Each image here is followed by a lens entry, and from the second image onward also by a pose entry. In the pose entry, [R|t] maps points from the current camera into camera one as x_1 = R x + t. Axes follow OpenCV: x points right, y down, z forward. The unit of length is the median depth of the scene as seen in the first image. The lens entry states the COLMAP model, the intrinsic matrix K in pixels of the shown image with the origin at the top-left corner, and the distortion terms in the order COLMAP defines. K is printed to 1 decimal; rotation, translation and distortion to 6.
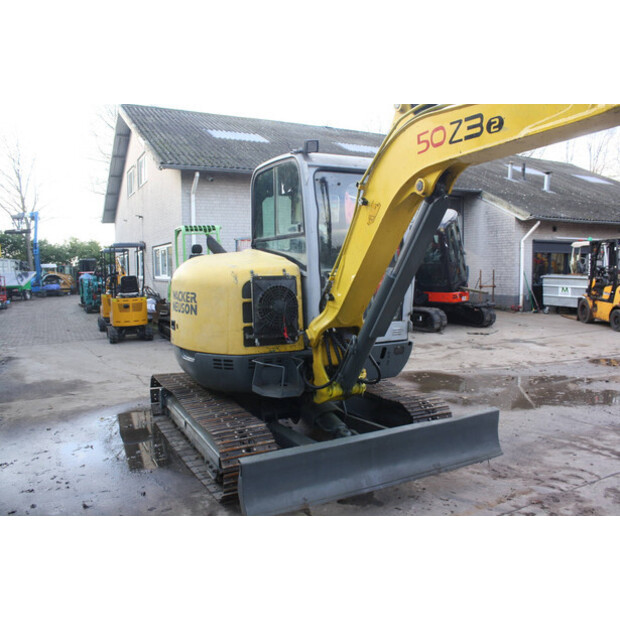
lens RADIAL K [[522.0, 0, 311.4], [0, 522.0, 312.5], [0, 0, 1]] dist [-0.169468, 0.155969]
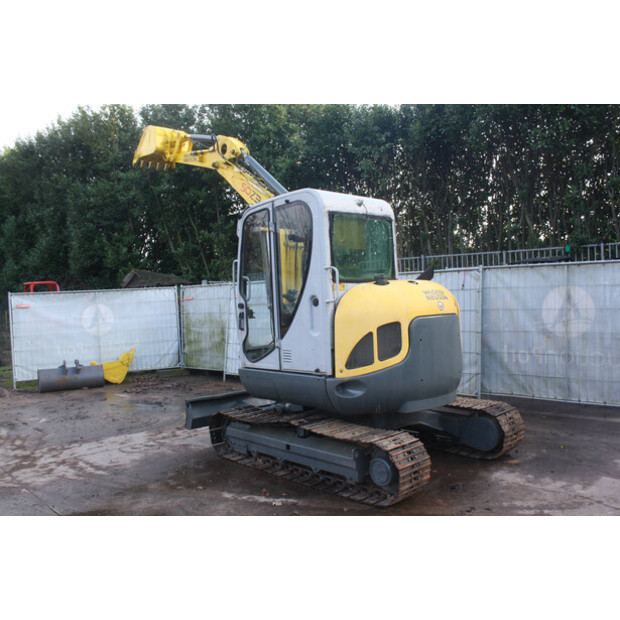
lens RADIAL K [[560.3, 0, 309.3], [0, 560.3, 308.0], [0, 0, 1]] dist [-0.160228, 0.162289]
pose [[-0.961271, 0.053136, -0.270436, 0.338303], [0.024616, 0.993870, 0.107780, -0.187206], [0.274505, 0.096949, -0.956686, 2.010189]]
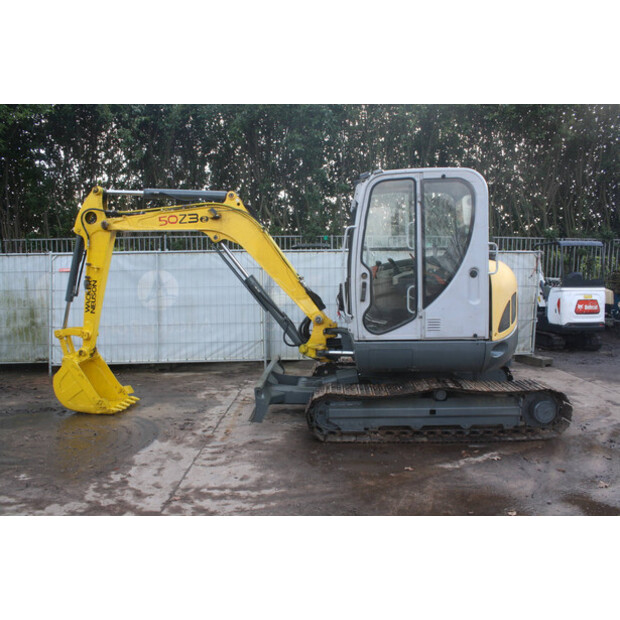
lens RADIAL K [[521.8, 0, 308.0], [0, 521.8, 320.2], [0, 0, 1]] dist [-0.163764, 0.154684]
pose [[-0.488612, 0.098377, -0.866937, 1.063782], [-0.062283, 0.987156, 0.147122, -0.130139], [0.870275, 0.125881, -0.476209, 1.296047]]
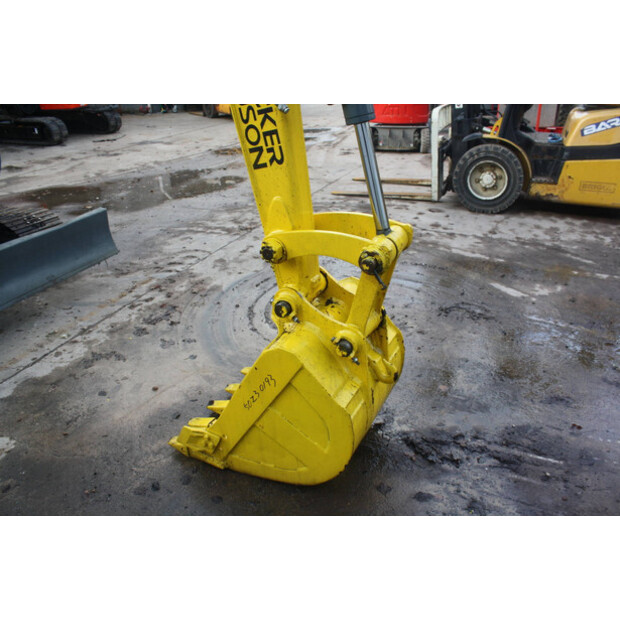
lens RADIAL K [[522.0, 0, 311.4], [0, 522.0, 312.5], [0, 0, 1]] dist [-0.169468, 0.155969]
pose [[0.788698, -0.288300, 0.542990, 0.068178], [0.076363, 0.922327, 0.378790, 0.025146], [-0.610020, -0.257286, 0.749453, -0.027009]]
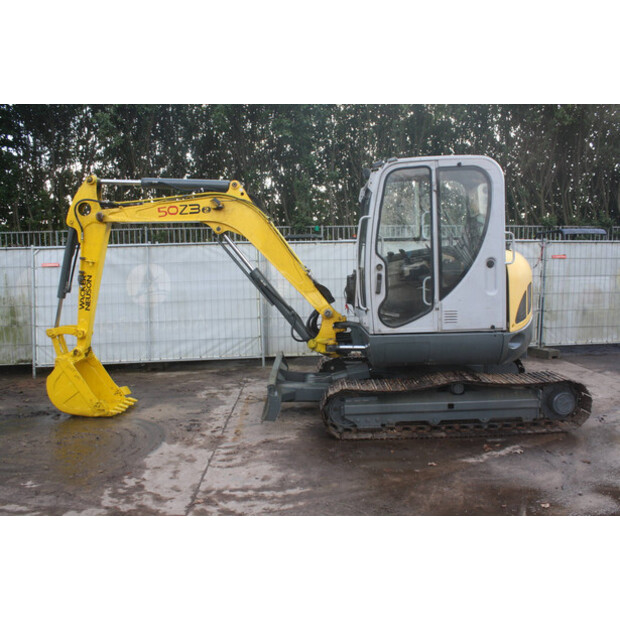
lens RADIAL K [[551.7, 0, 308.9], [0, 551.7, 316.5], [0, 0, 1]] dist [-0.156094, 0.157038]
pose [[-0.452001, 0.107726, -0.885489, 1.111471], [-0.052830, 0.987706, 0.147128, -0.127287], [0.890451, 0.113282, -0.440753, 1.250066]]
